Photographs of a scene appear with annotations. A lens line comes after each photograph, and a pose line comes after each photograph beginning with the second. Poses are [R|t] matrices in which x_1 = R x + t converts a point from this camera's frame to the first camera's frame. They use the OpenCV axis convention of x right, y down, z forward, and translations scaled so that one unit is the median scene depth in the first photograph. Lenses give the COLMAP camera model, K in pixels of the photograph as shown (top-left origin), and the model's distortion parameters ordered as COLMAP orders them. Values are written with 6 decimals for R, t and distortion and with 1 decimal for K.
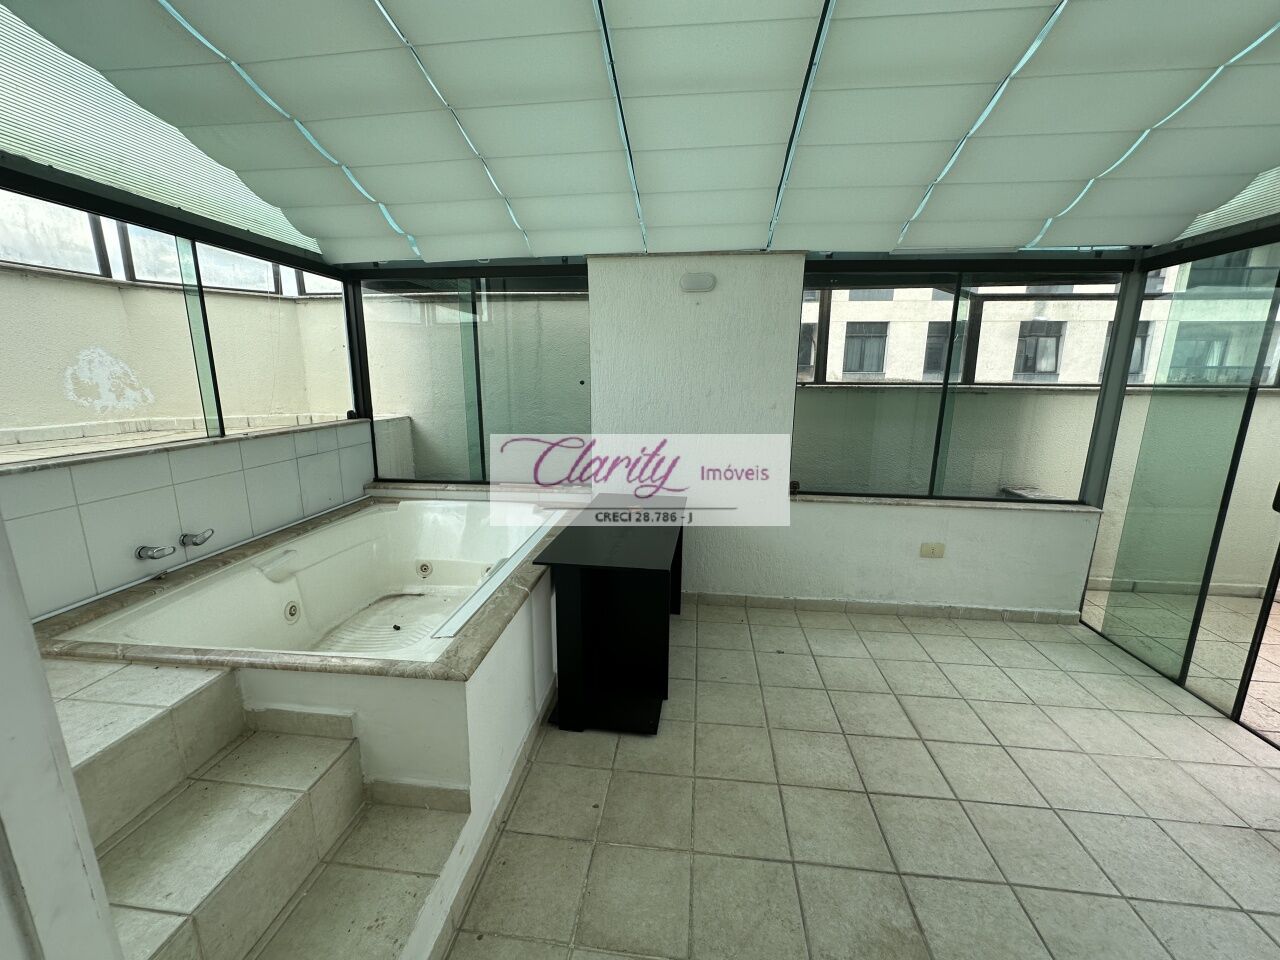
lens RADIAL K [[514.8, 0, 640.0], [0, 514.8, 480.0], [0, 0, 1]] dist [-0.001413, -0.000046]
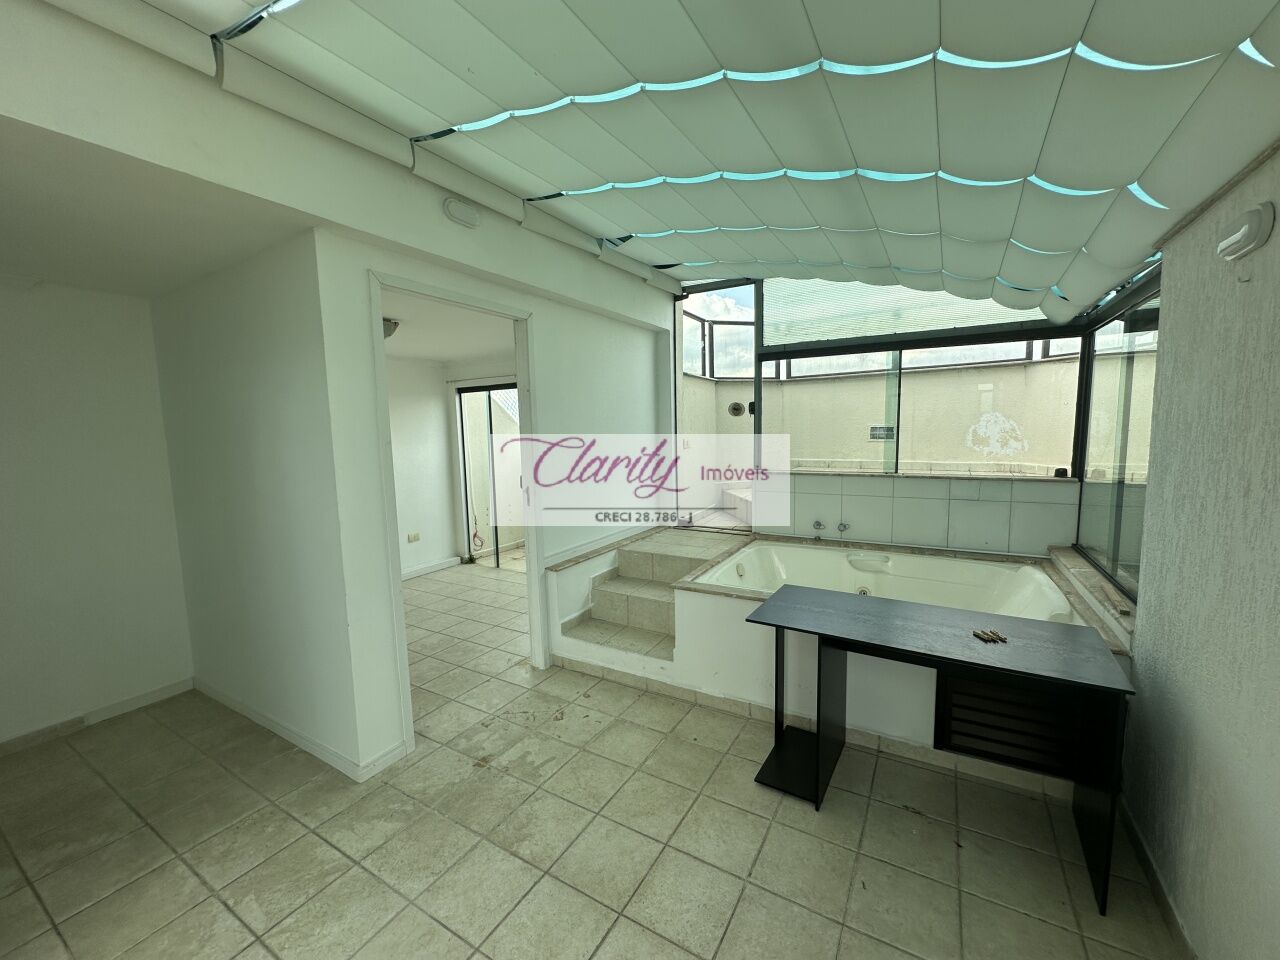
lens RADIAL K [[515.2, 0, 640.0], [0, 515.2, 480.0], [0, 0, 1]] dist [-0.002793, 0.000314]
pose [[-0.408140, 0.096487, -0.907806, 0.780893], [-0.167120, 0.969699, 0.178200, -0.187986], [0.897492, 0.224443, -0.379648, 0.807816]]
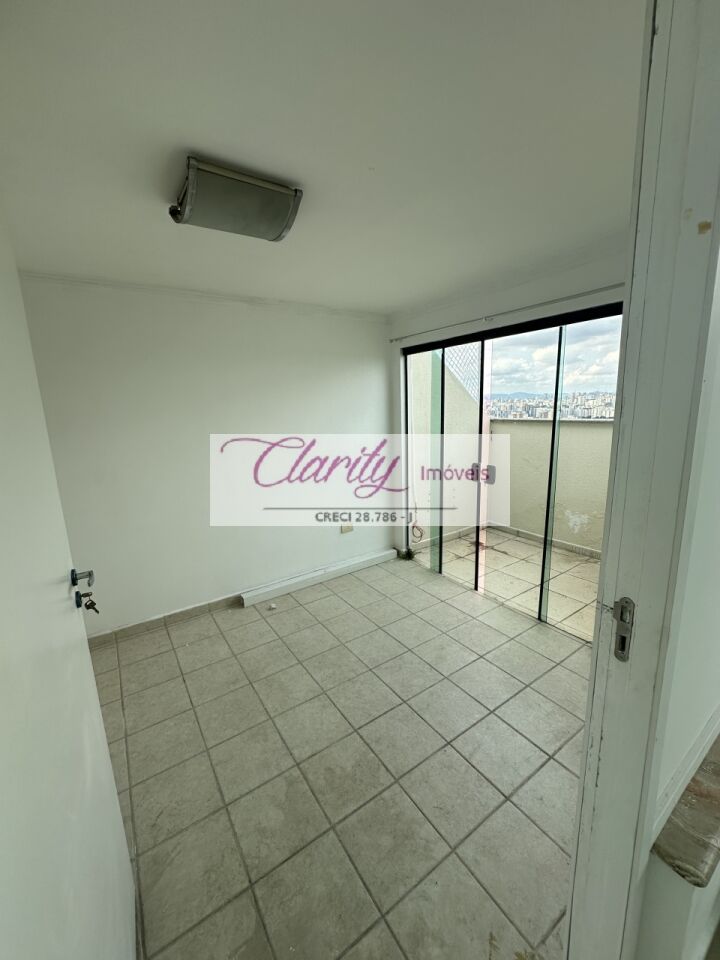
lens RADIAL K [[386.1, 0, 360.0], [0, 386.1, 480.0], [0, 0, 1]] dist [-0.001413, -0.000046]
pose [[-0.757024, 0.145297, -0.637027, 0.100710], [-0.108663, 0.933387, 0.342025, -0.062803], [0.644288, 0.328142, -0.690808, 0.168402]]
